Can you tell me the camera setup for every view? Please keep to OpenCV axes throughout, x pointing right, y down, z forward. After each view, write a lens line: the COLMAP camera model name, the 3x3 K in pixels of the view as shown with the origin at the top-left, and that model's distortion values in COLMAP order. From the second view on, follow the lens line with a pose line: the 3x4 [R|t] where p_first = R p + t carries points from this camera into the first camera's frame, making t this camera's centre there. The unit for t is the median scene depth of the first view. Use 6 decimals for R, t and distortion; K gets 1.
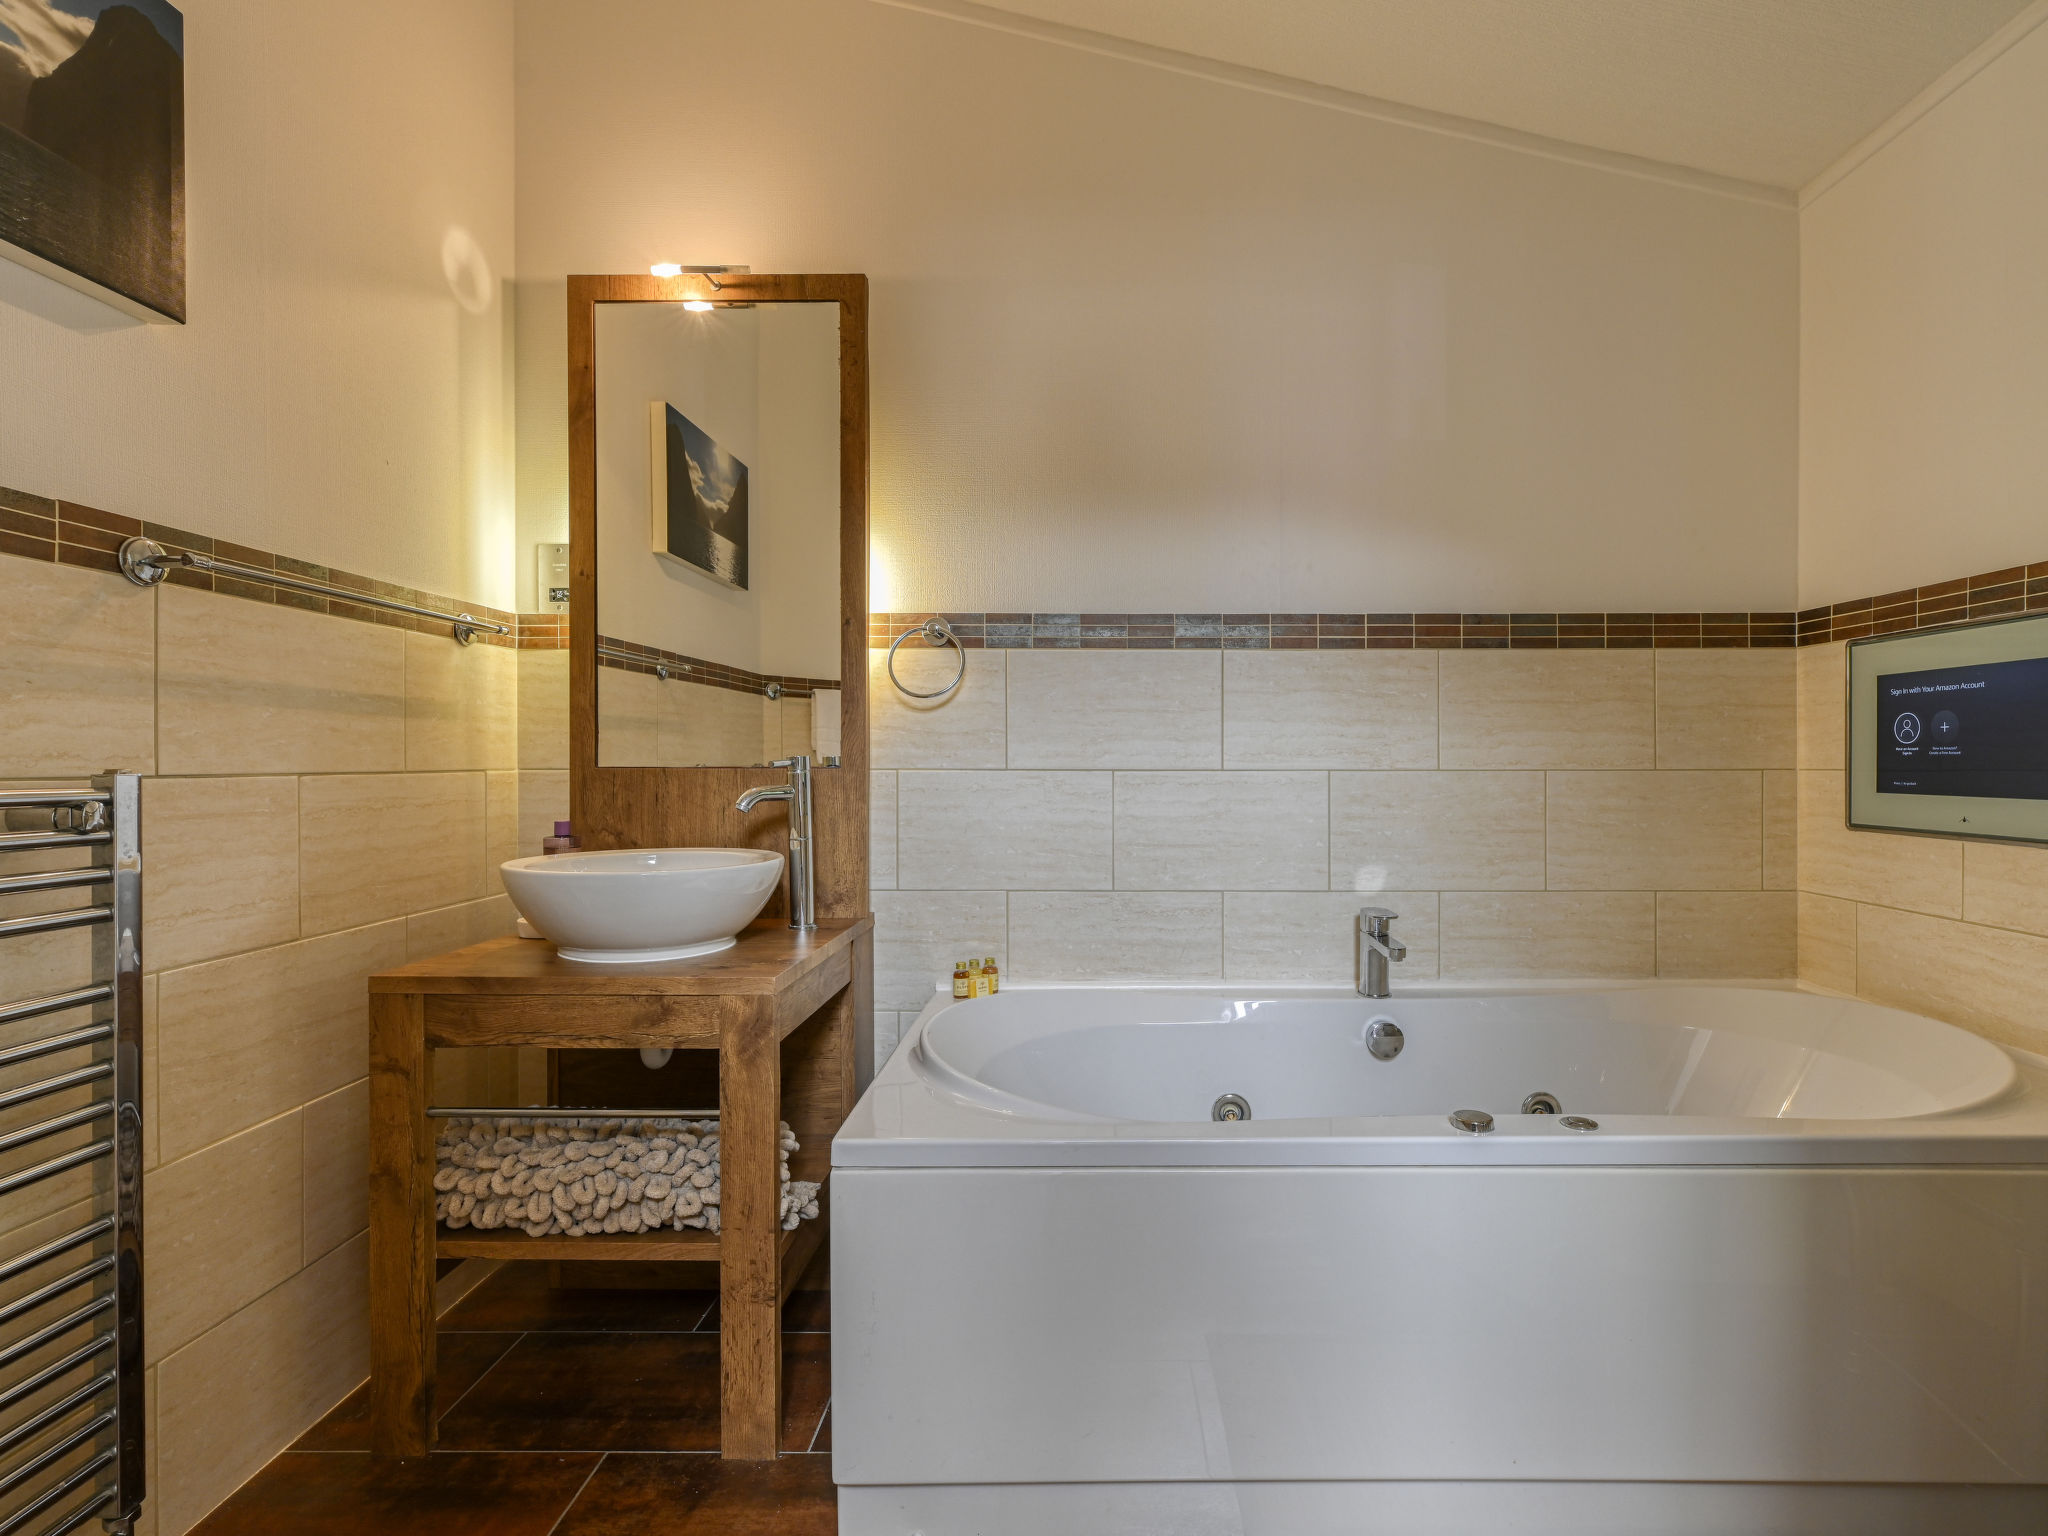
lens RADIAL K [[931.9, 0, 1045.5], [0, 931.9, 768.1], [0, 0, 1]] dist [0.000513, -0.000017]
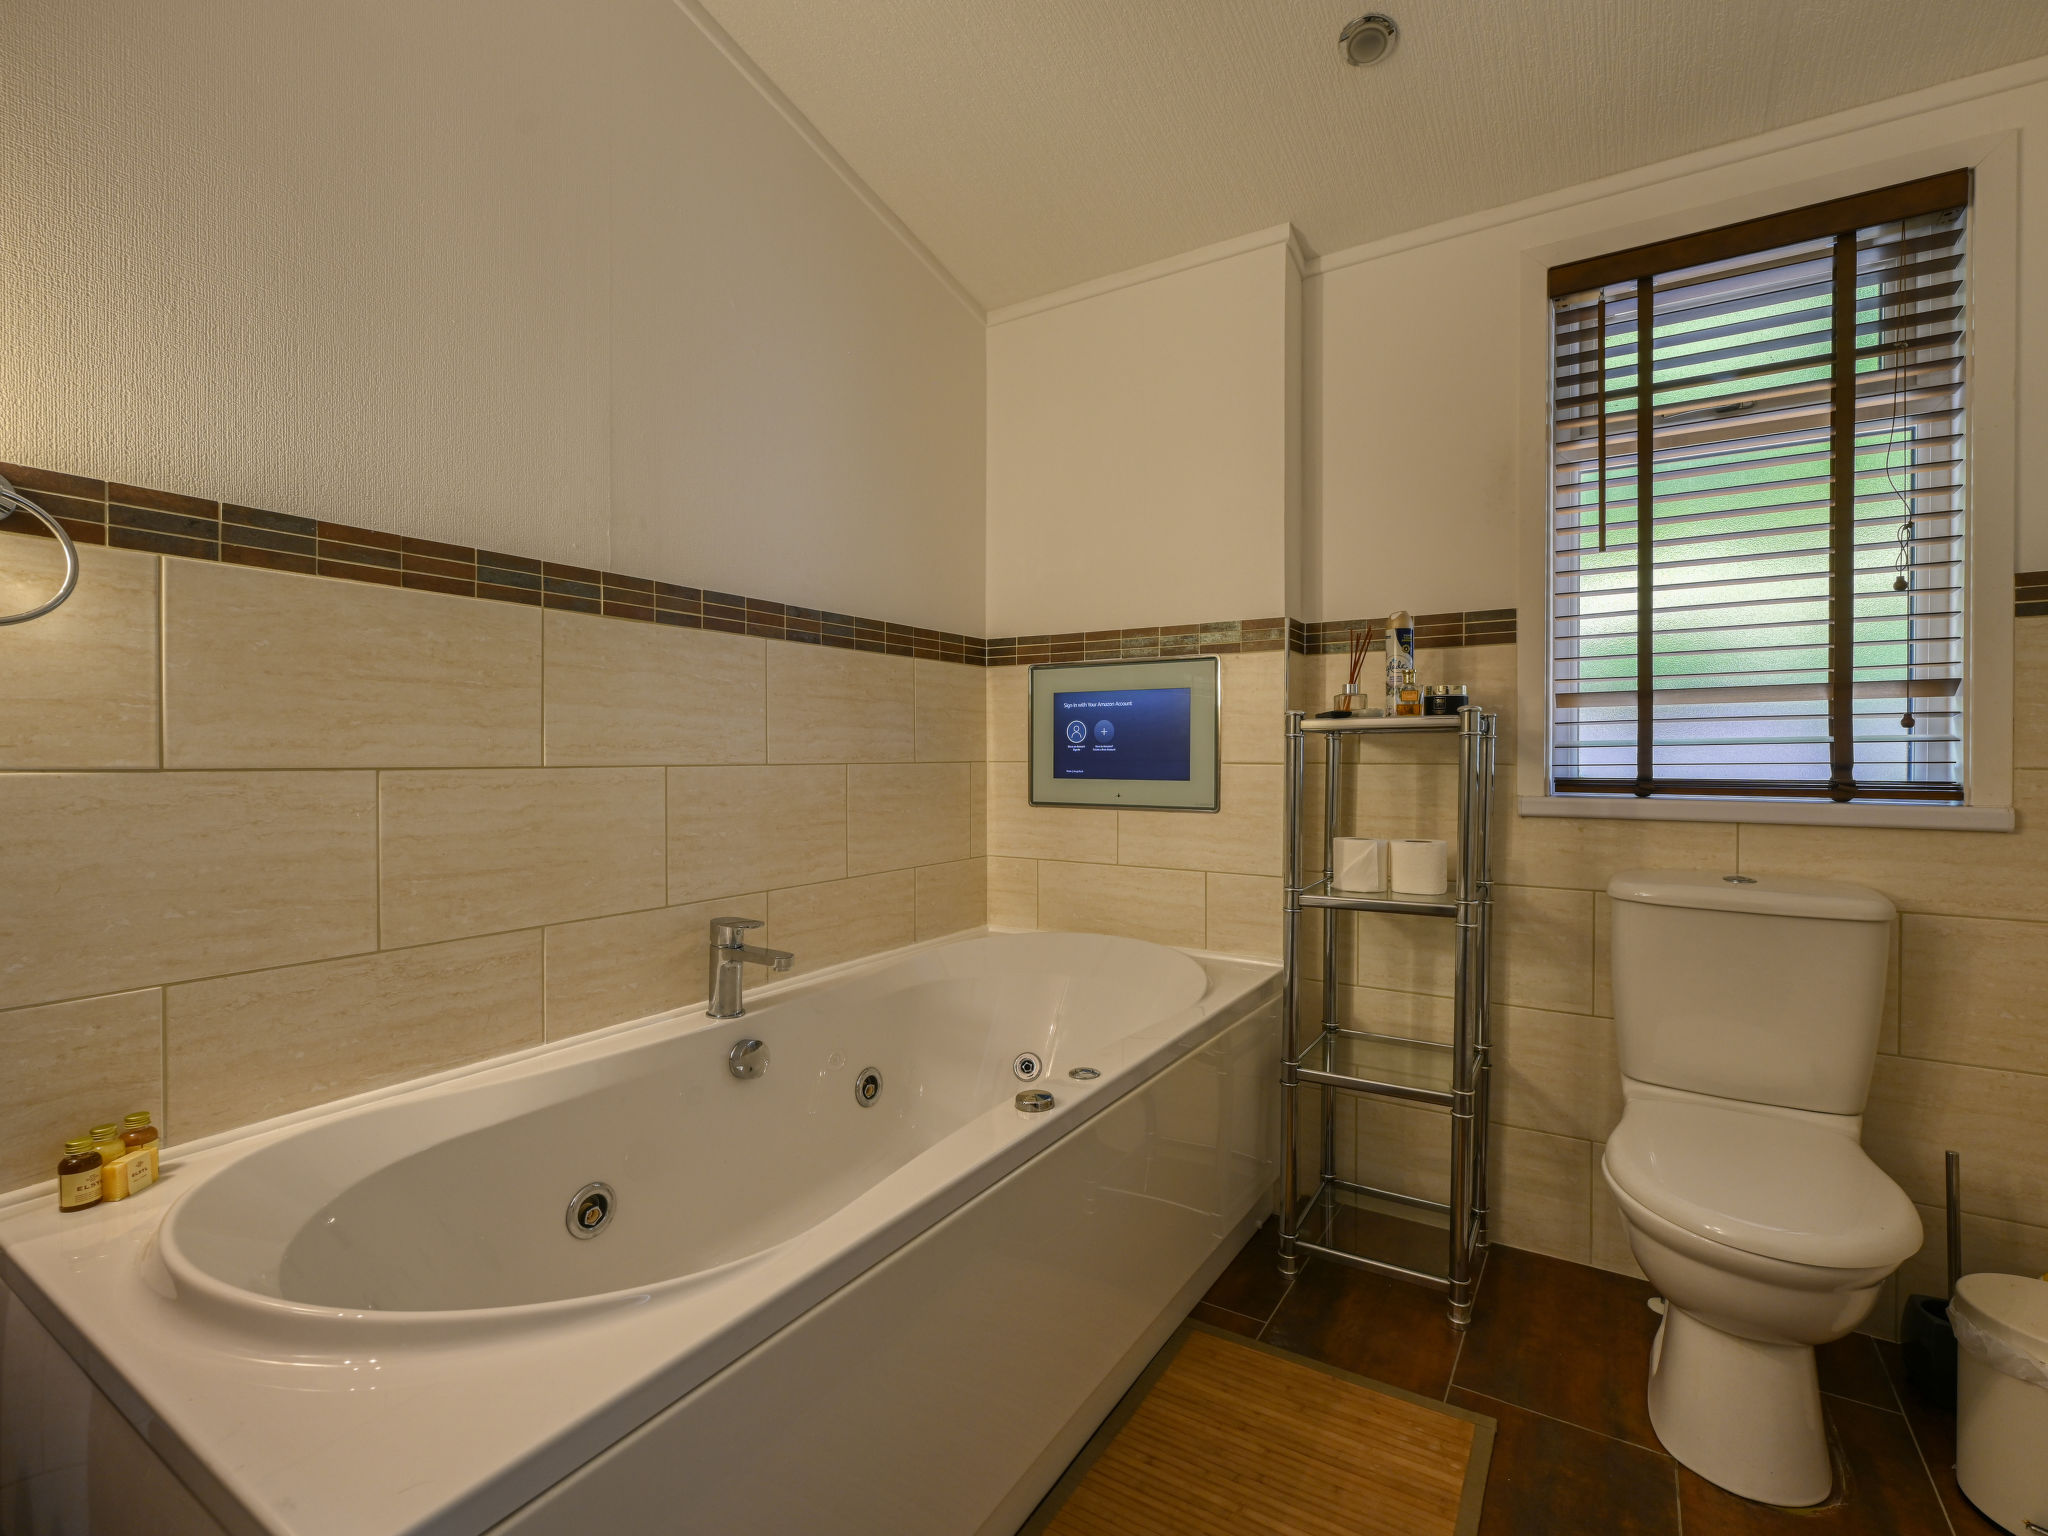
lens RADIAL K [[931.9, 0, 1045.5], [0, 931.9, 768.1], [0, 0, 1]] dist [0.000513, -0.000017]
pose [[0.521826, -0.011807, 0.852970, -0.247772], [0.005620, 0.999930, 0.010404, -0.002615], [-0.853033, -0.000636, 0.521856, 0.258993]]
